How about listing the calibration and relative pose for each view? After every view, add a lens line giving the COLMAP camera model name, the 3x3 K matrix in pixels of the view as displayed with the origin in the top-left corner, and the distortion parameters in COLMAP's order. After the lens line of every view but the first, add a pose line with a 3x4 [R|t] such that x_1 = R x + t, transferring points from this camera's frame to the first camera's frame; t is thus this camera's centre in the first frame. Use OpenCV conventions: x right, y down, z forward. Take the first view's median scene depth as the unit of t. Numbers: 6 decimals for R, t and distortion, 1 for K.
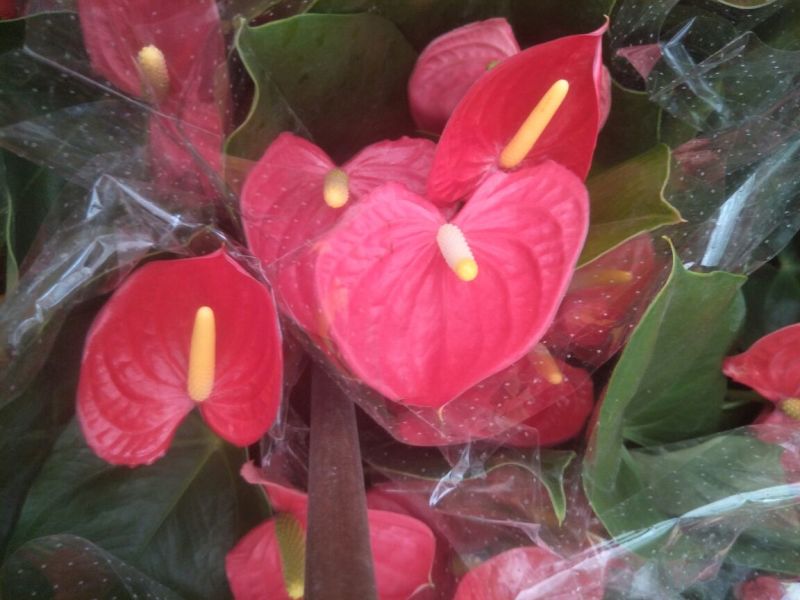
lens RADIAL K [[728.9, 0, 409.1], [0, 728.9, 297.2], [0, 0, 1]] dist [0.001082, -0.038813]
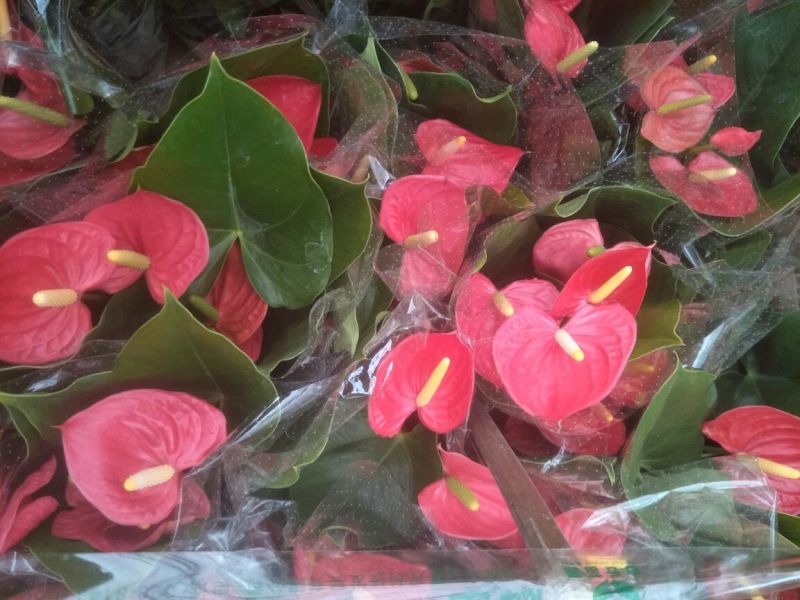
lens RADIAL K [[728.9, 0, 383.7], [0, 728.9, 293.5], [0, 0, 1]] dist [0.001082, -0.038813]
pose [[0.992315, 0.115492, -0.044416, -0.335871], [-0.119363, 0.988041, -0.097603, 0.047867], [0.032613, 0.102155, 0.994234, -0.934349]]
